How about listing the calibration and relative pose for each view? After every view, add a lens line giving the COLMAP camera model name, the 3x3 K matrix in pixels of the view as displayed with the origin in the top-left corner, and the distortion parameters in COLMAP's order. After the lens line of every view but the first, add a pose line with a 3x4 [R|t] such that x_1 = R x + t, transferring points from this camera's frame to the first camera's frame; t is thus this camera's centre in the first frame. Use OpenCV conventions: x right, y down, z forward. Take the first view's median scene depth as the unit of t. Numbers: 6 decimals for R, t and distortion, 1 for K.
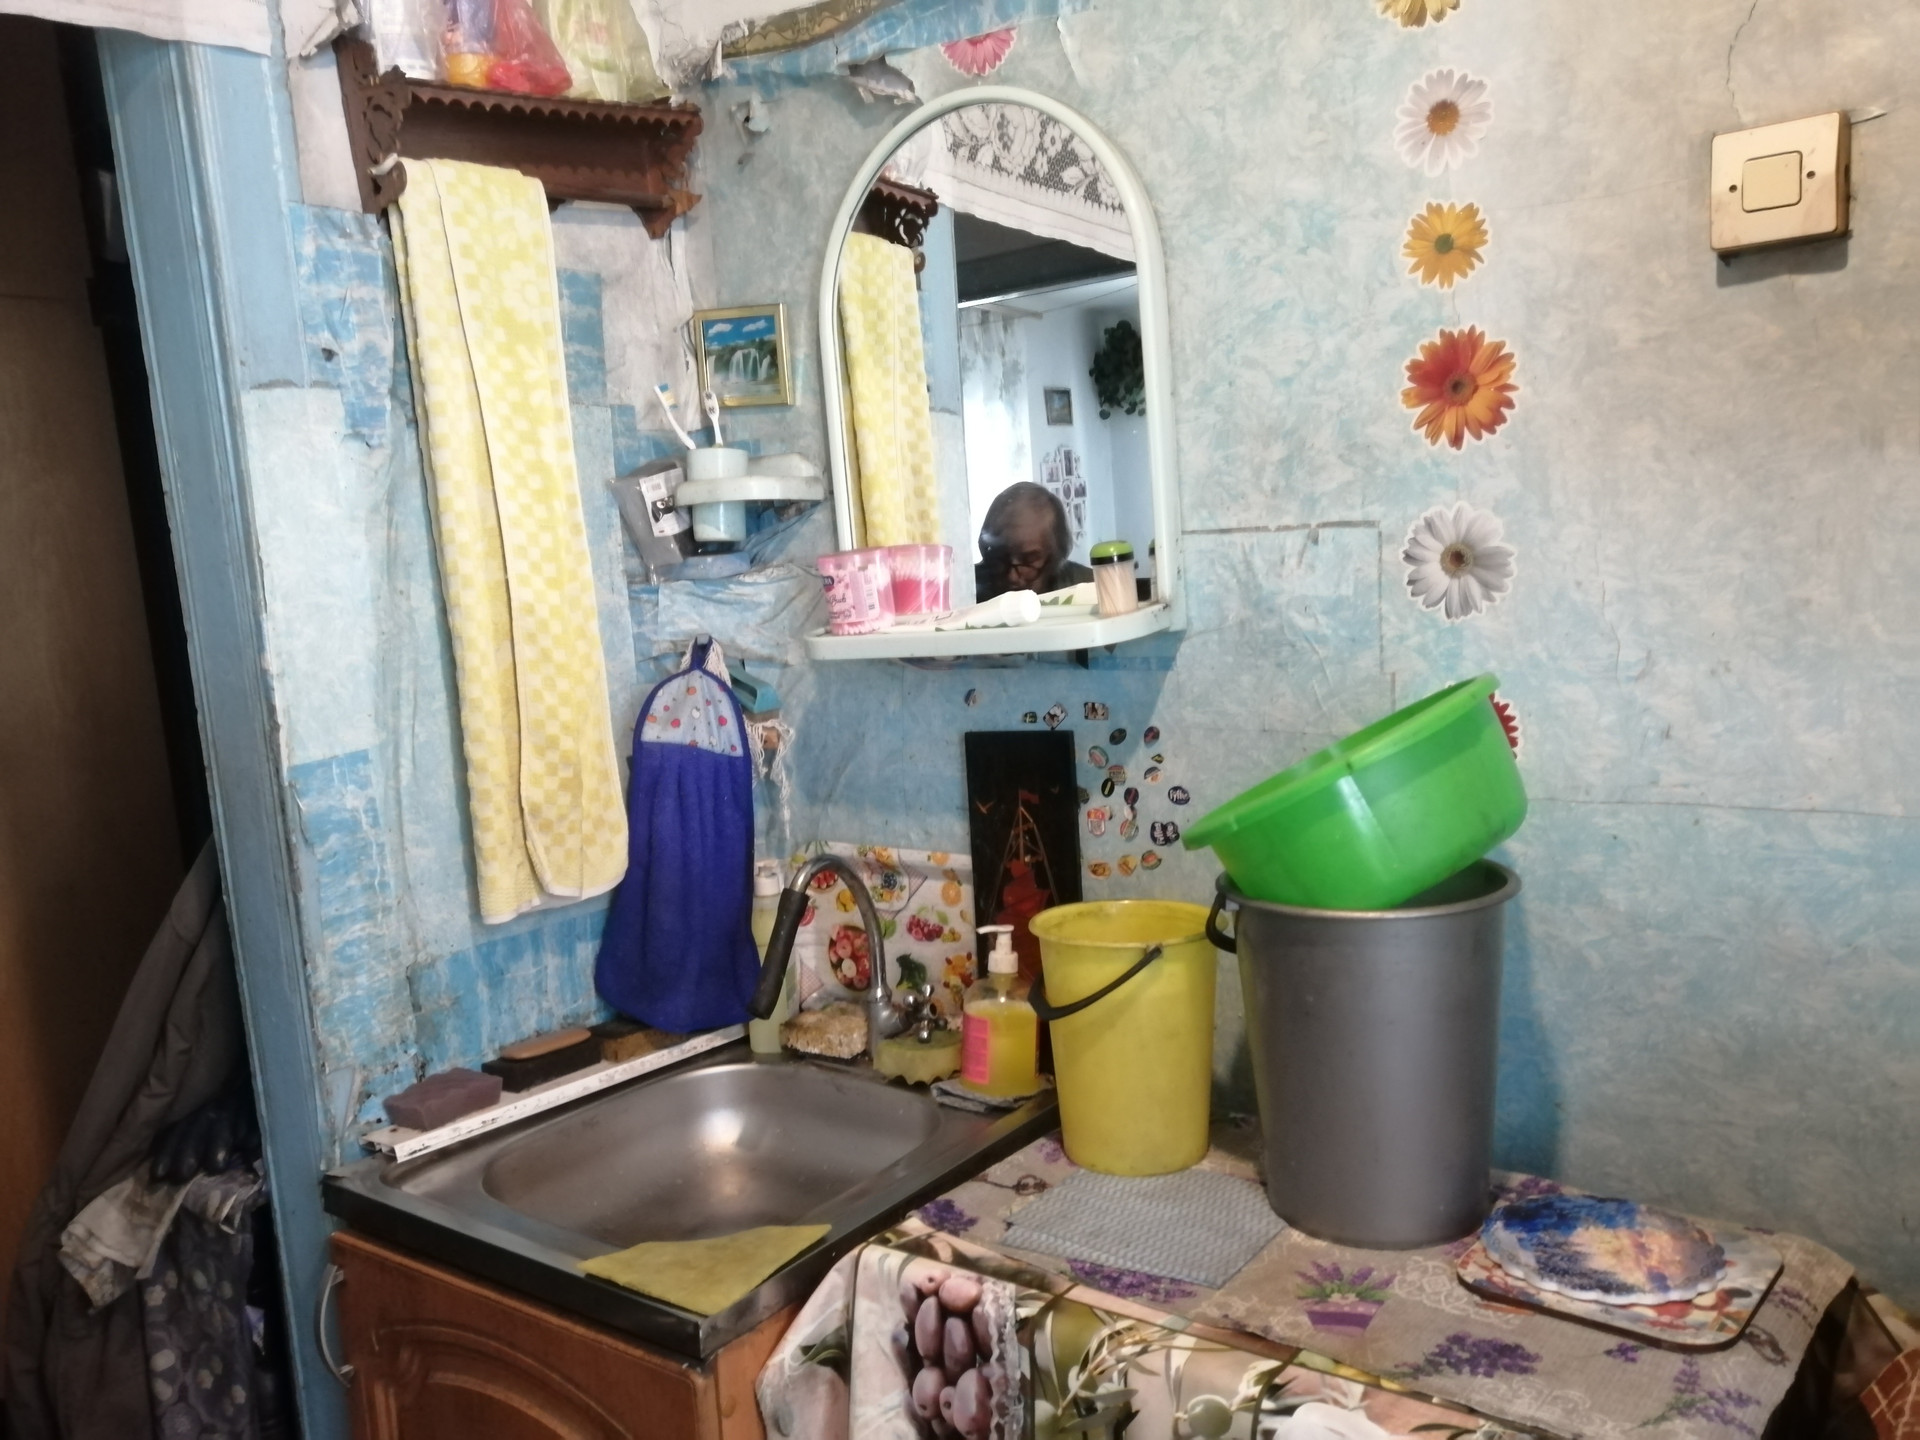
lens RADIAL K [[1564.1, 0, 960.0], [0, 1564.1, 720.0], [0, 0, 1]] dist [0.007475, 0.089233]
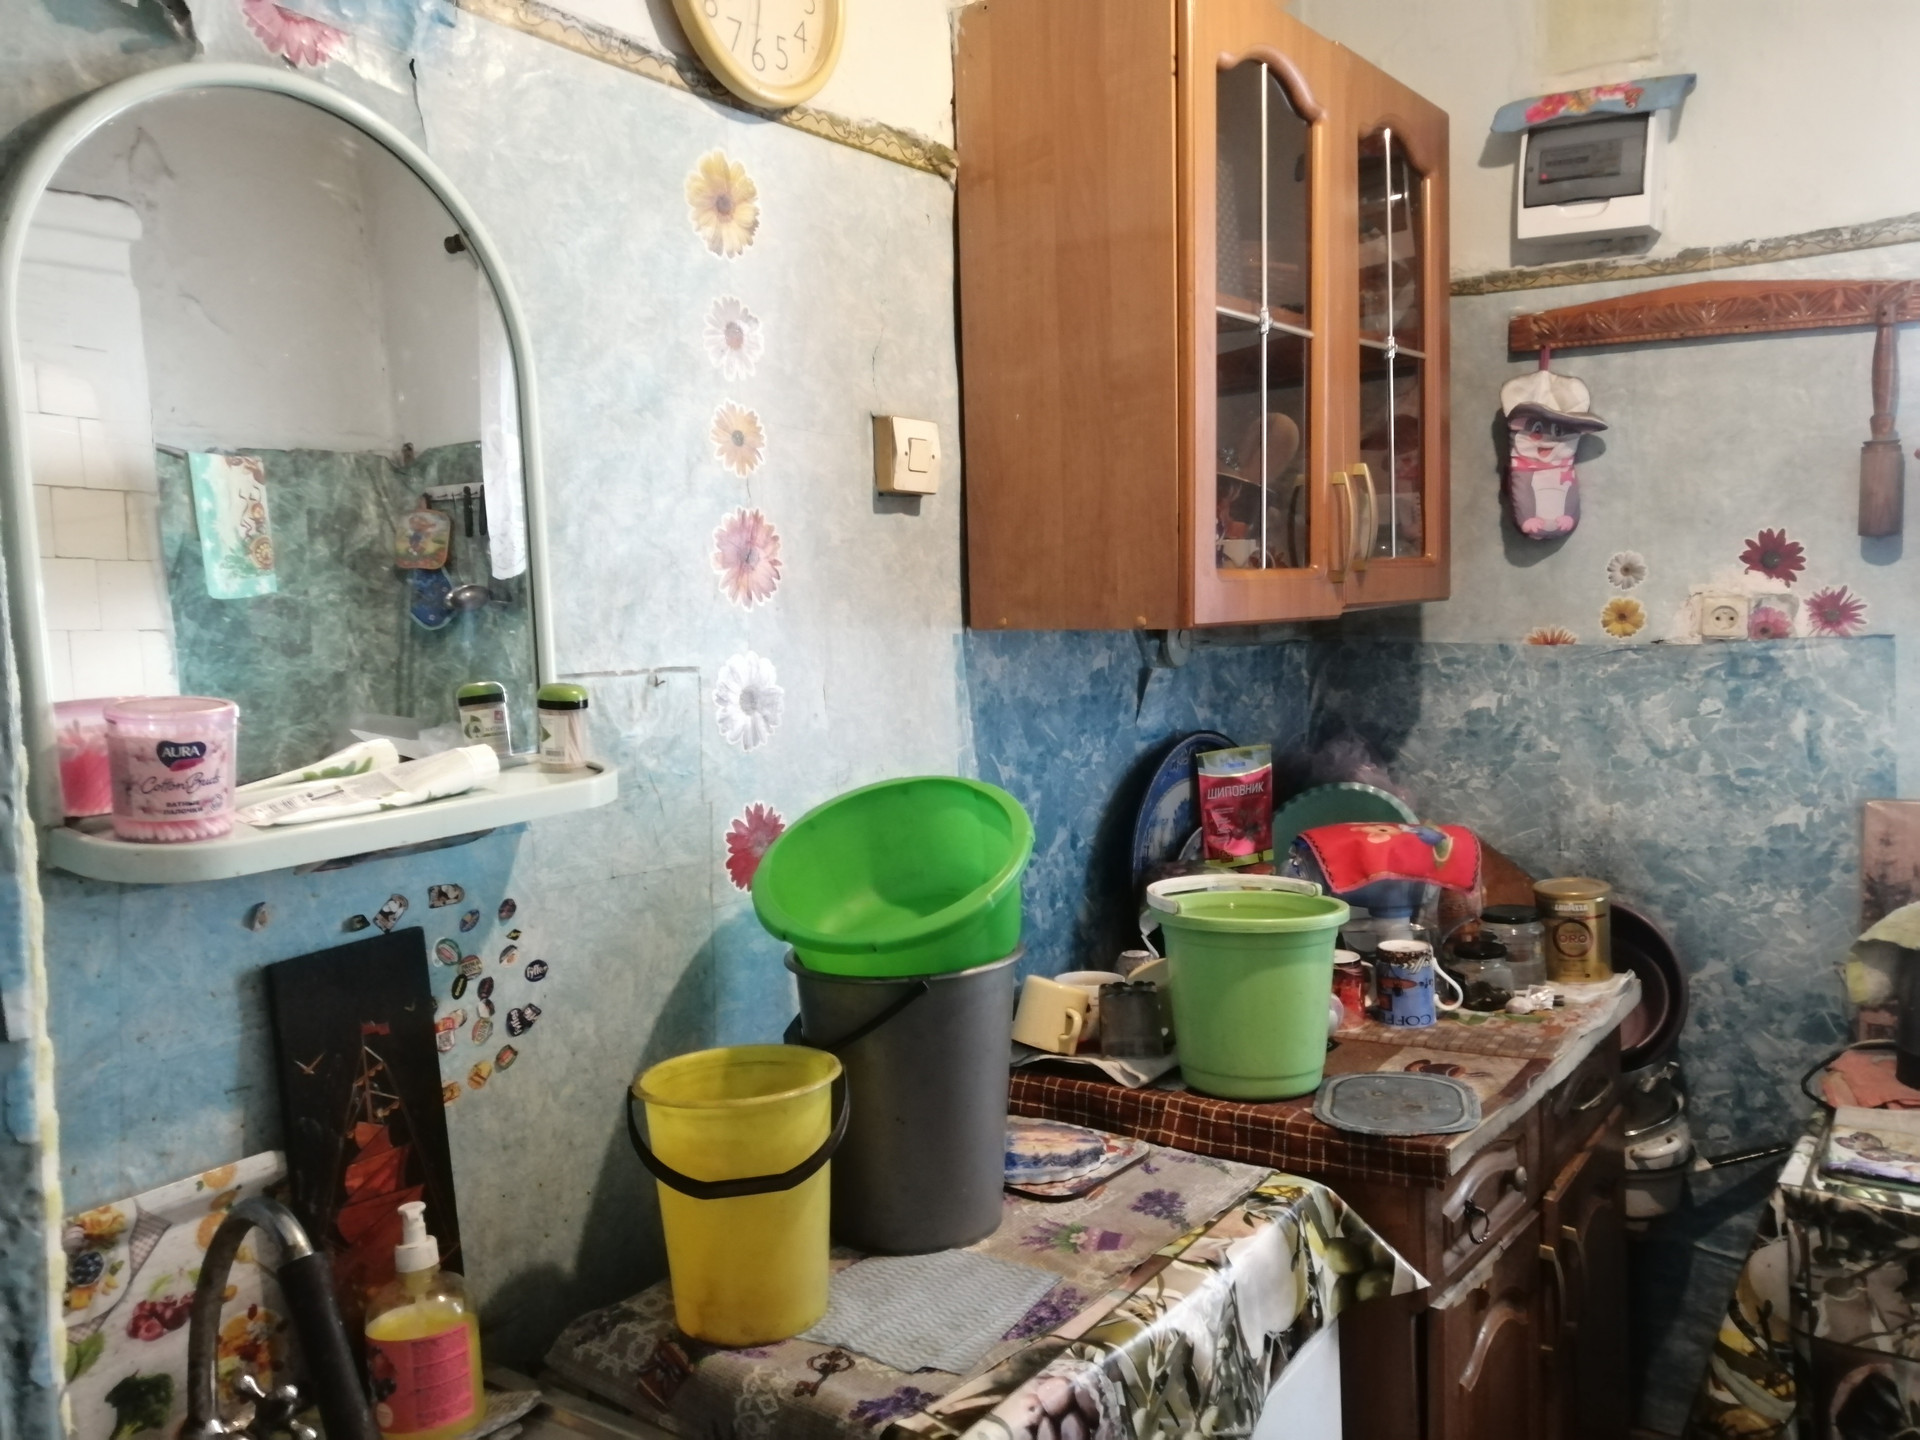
lens RADIAL K [[1564.1, 0, 960.0], [0, 1564.1, 720.0], [0, 0, 1]] dist [0.007475, 0.089233]
pose [[-0.052137, -0.005471, 0.998625, -0.761646], [0.150042, 0.988591, 0.013250, -0.068420], [-0.987304, 0.150527, -0.050722, 0.785611]]
